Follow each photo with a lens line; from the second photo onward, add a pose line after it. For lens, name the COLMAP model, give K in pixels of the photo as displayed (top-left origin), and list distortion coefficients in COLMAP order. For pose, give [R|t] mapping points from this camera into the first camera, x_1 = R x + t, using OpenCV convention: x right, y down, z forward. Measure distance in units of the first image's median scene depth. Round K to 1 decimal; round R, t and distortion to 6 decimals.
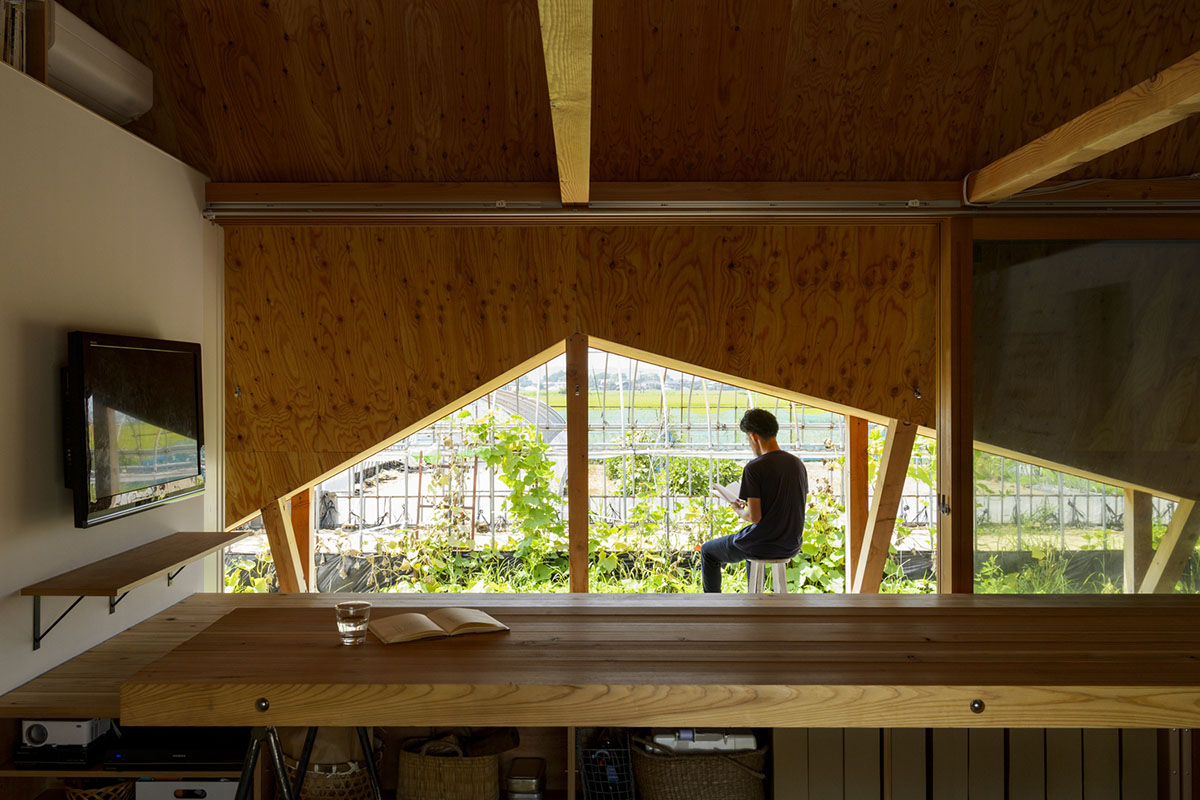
lens RADIAL K [[999.4, 0, 594.2], [0, 999.4, 394.3], [0, 0, 1]] dist [0.007261, 0.007622]
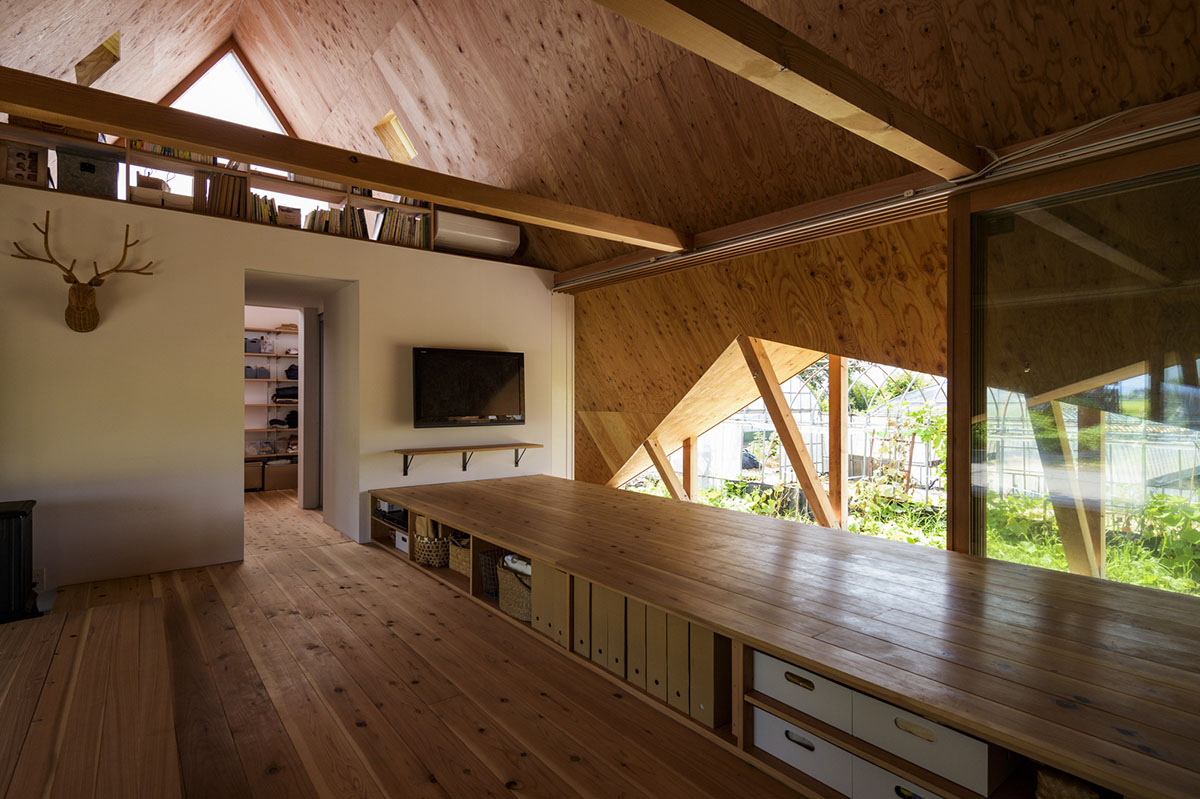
lens RADIAL K [[608.4, 0, 598.3], [0, 608.4, 402.9], [0, 0, 1]] dist [0.005289, -0.001339]
pose [[0.615581, 0.008116, -0.788032, 0.575703], [-0.008726, 0.999956, 0.003482, 0.039896], [0.788025, 0.004733, 0.615625, 0.273943]]
